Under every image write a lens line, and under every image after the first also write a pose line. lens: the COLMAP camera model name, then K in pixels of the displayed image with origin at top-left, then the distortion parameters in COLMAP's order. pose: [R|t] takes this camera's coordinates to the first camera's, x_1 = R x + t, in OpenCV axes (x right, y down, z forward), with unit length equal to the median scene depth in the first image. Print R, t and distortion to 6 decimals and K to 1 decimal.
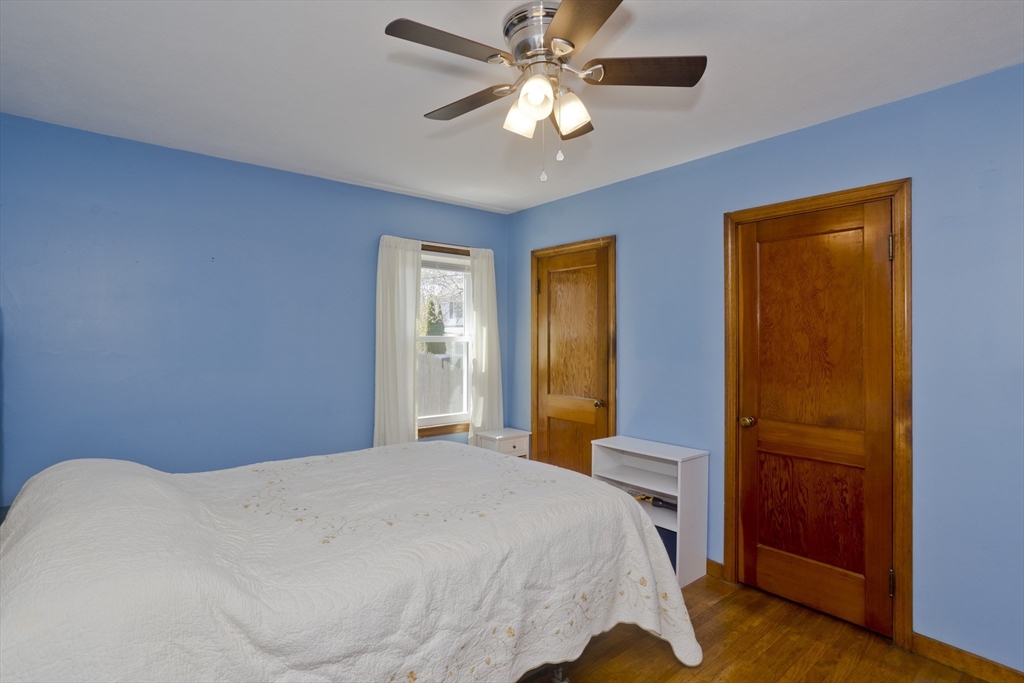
lens RADIAL K [[504.4, 0, 510.8], [0, 504.4, 327.8], [0, 0, 1]] dist [-0.052041, 0.032765]
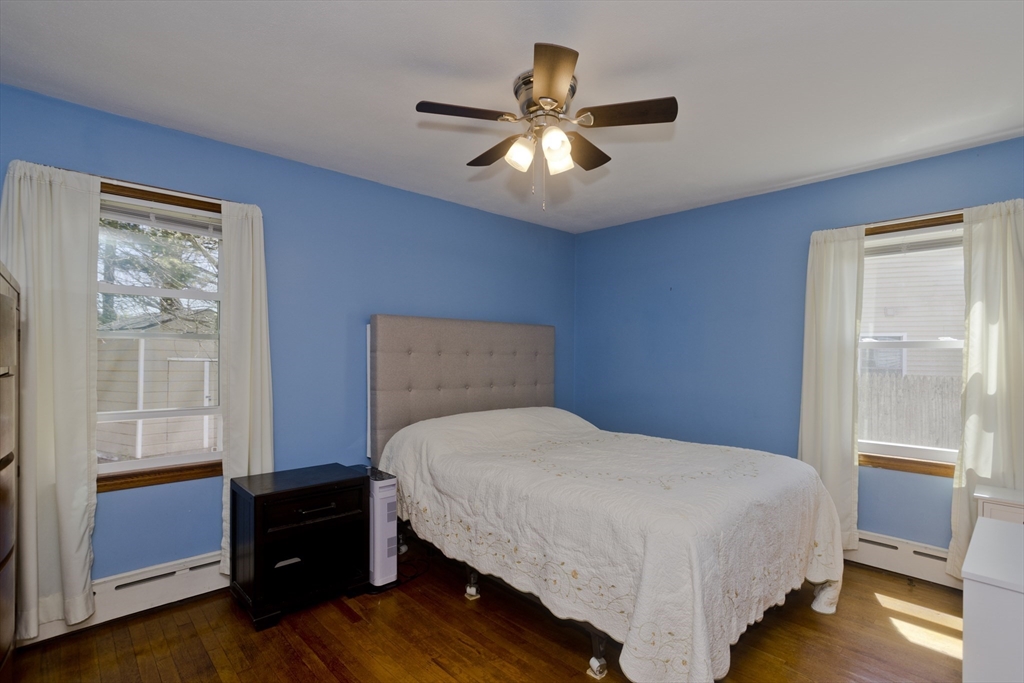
lens RADIAL K [[504.4, 0, 510.8], [0, 504.4, 327.8], [0, 0, 1]] dist [-0.052041, 0.032765]
pose [[0.055210, -0.050534, -0.997195, 0.598960], [0.020553, 0.998564, -0.049465, 0.023501], [0.998263, -0.017764, 0.056169, 0.381964]]
